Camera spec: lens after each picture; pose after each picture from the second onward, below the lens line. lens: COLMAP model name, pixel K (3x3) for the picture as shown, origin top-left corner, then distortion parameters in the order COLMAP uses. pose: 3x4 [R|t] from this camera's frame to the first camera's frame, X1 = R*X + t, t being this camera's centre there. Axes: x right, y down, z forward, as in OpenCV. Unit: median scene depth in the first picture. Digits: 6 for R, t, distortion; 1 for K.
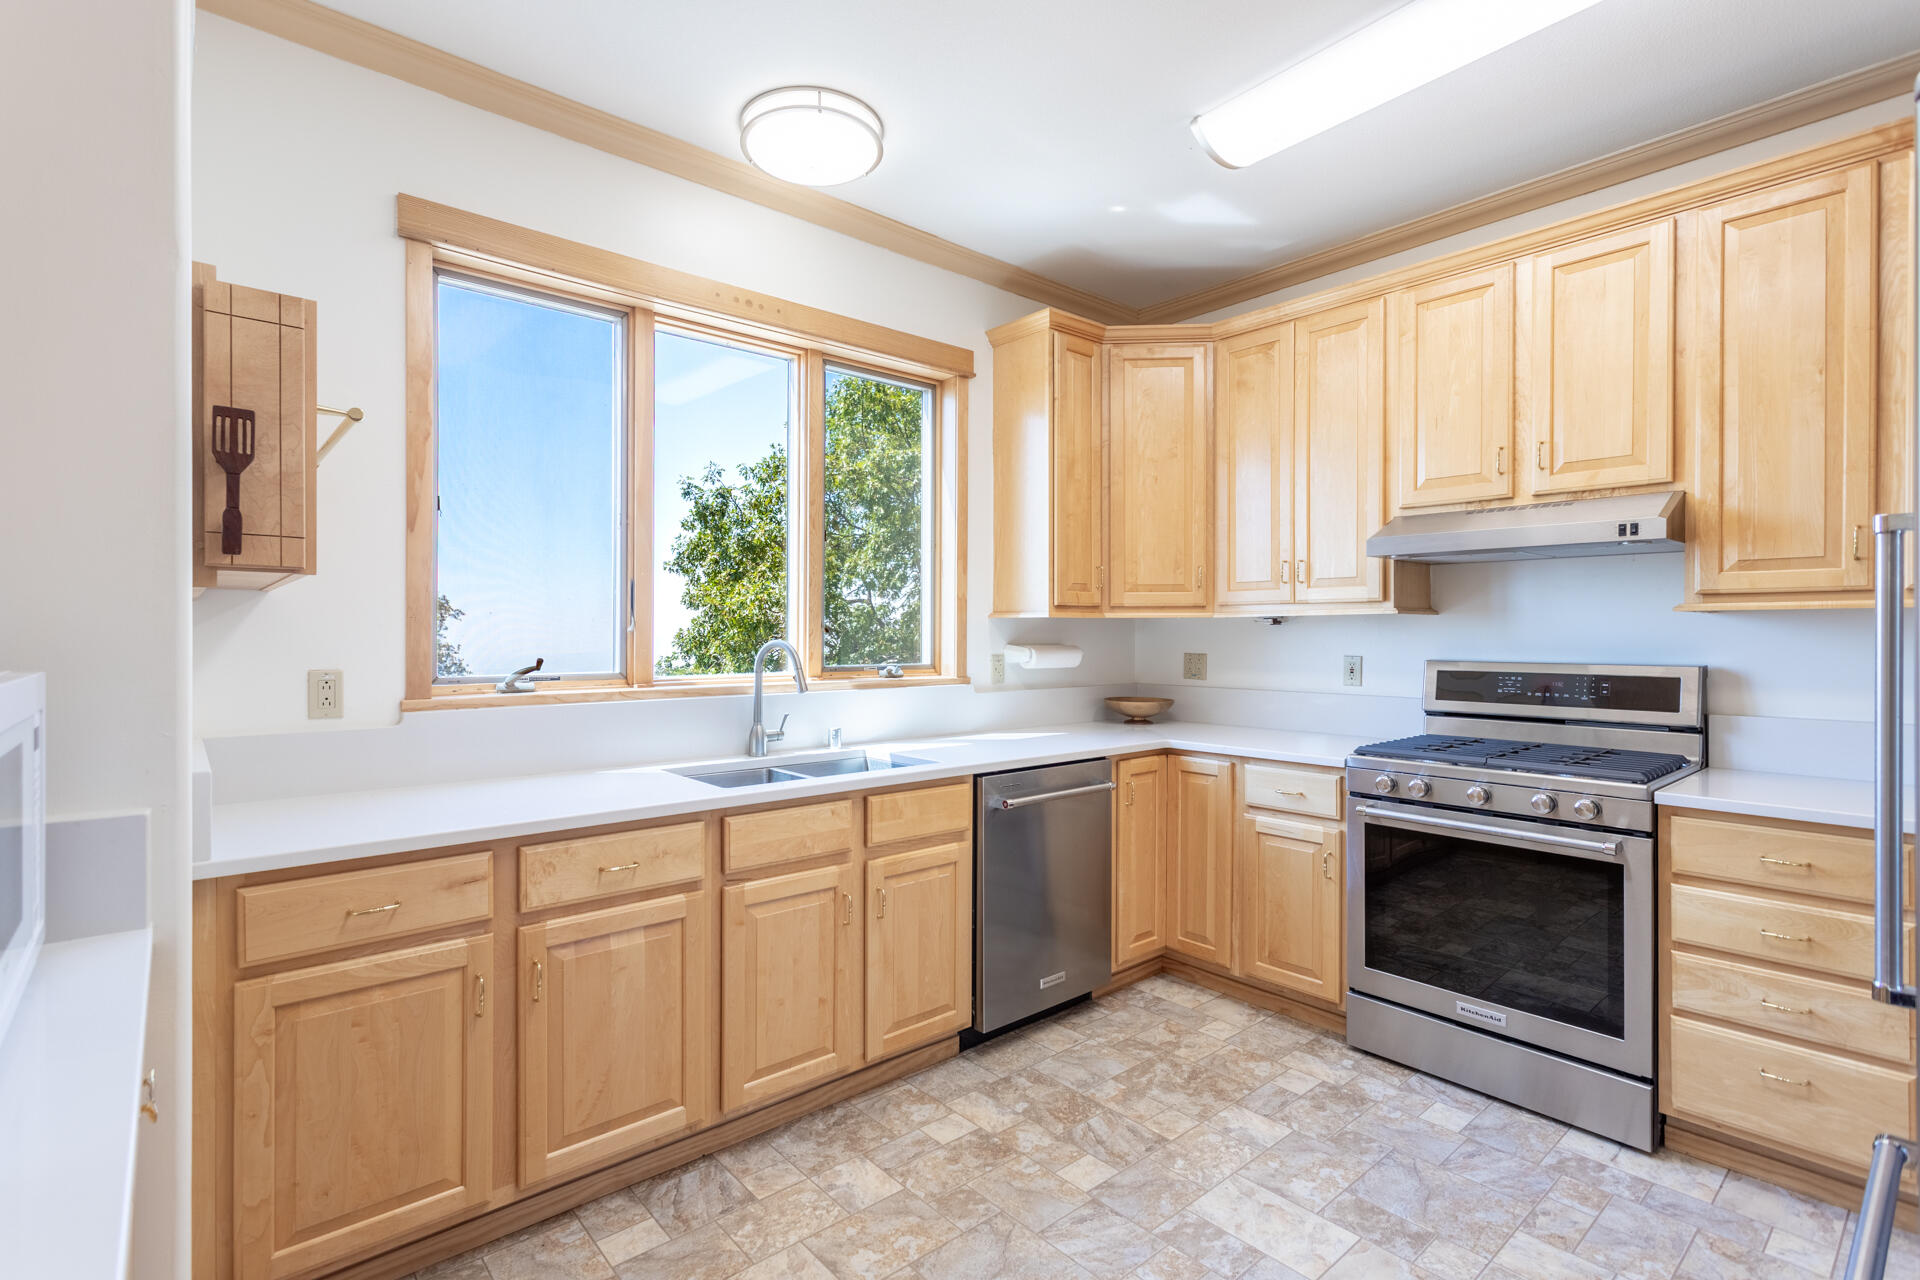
lens RADIAL K [[906.0, 0, 951.1], [0, 906.0, 636.6], [0, 0, 1]] dist [-0.002792, 0.001384]
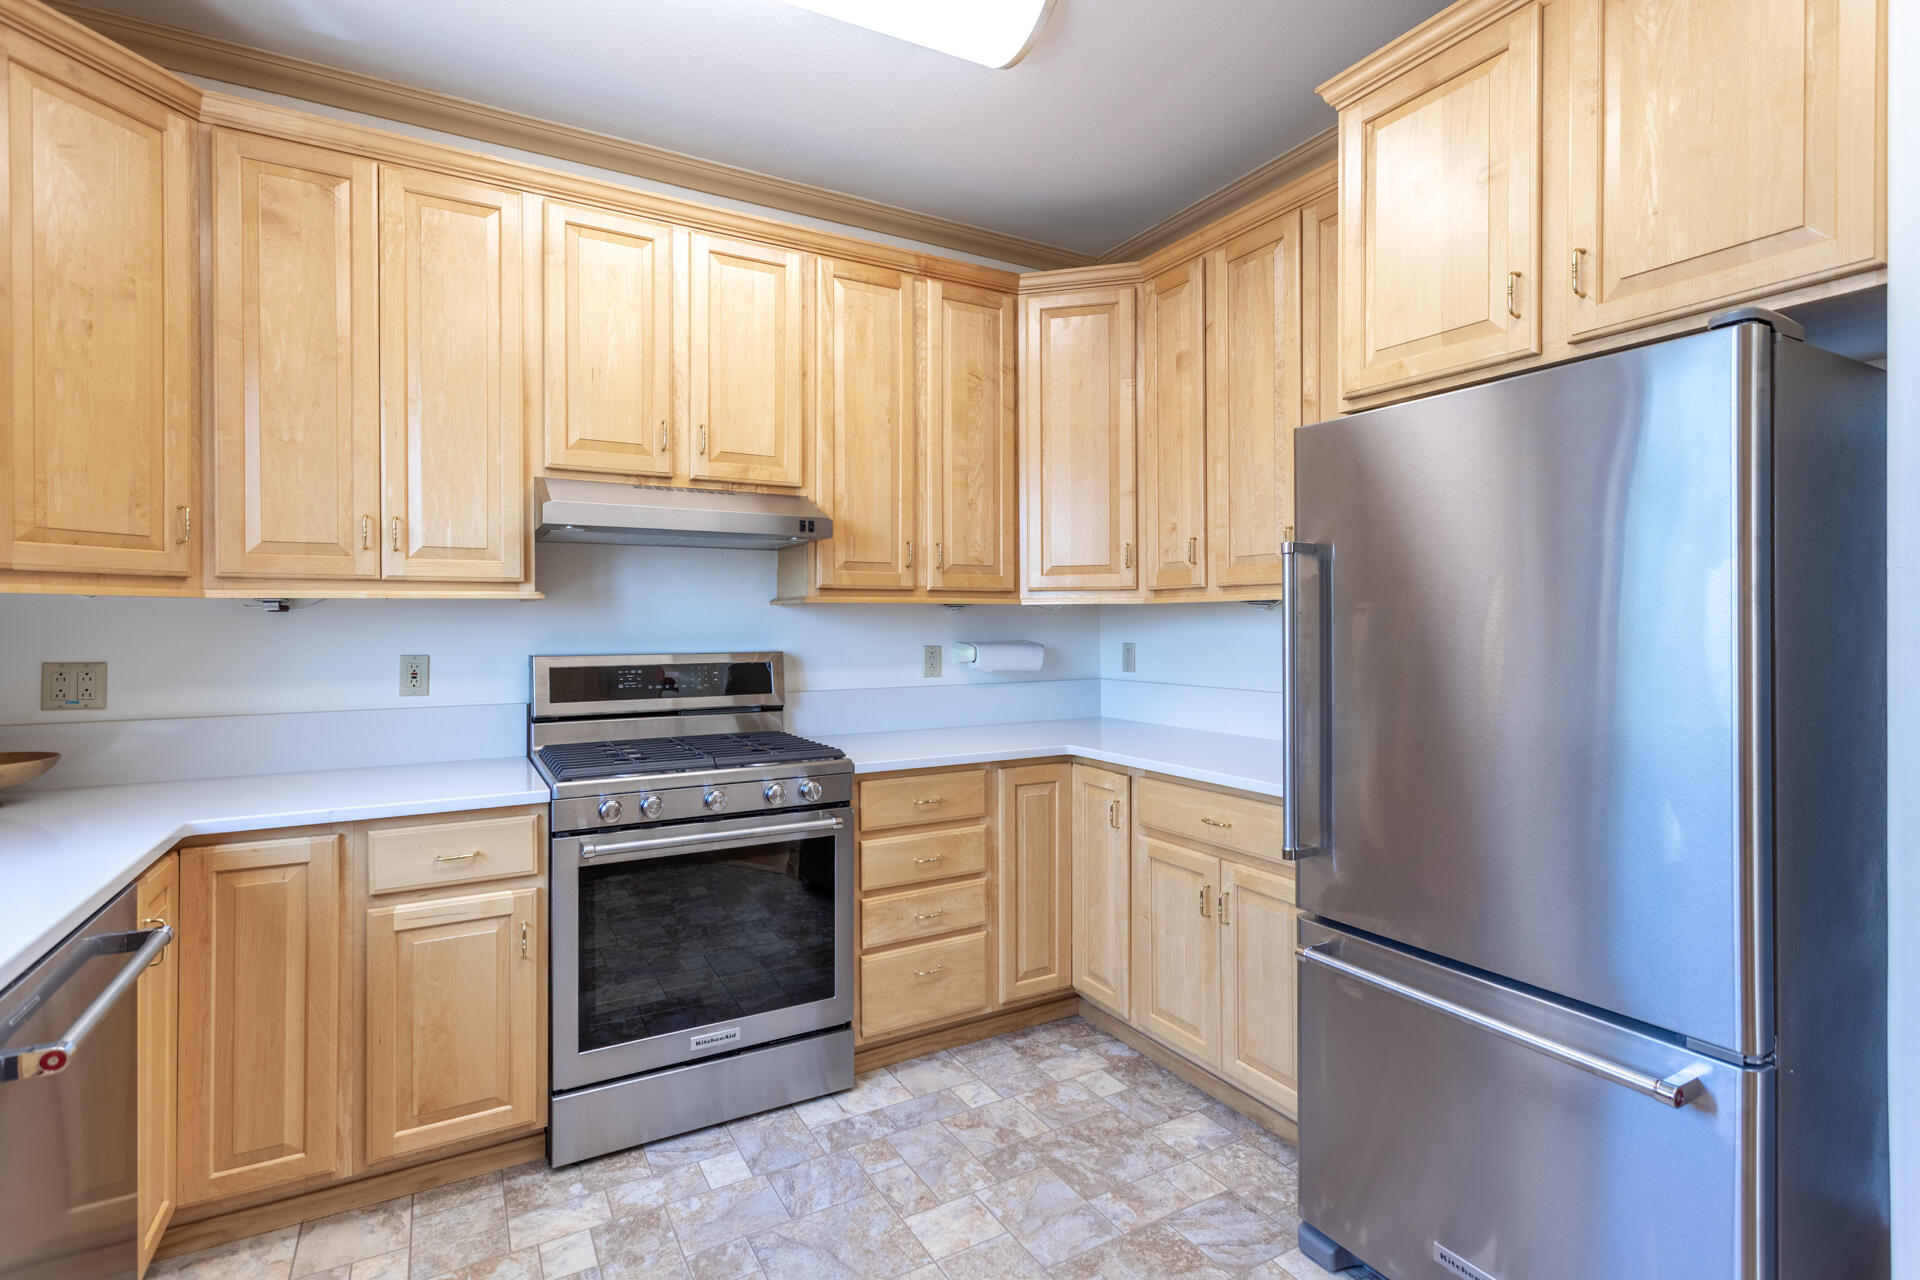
lens RADIAL K [[906.0, 0, 971.0], [0, 906.0, 625.8], [0, 0, 1]] dist [-0.002792, 0.001384]
pose [[0.185345, -0.002914, 0.982669, -0.252676], [0.009137, 0.999957, 0.001242, 0.000952], [-0.982631, 0.008749, 0.185364, 0.549295]]
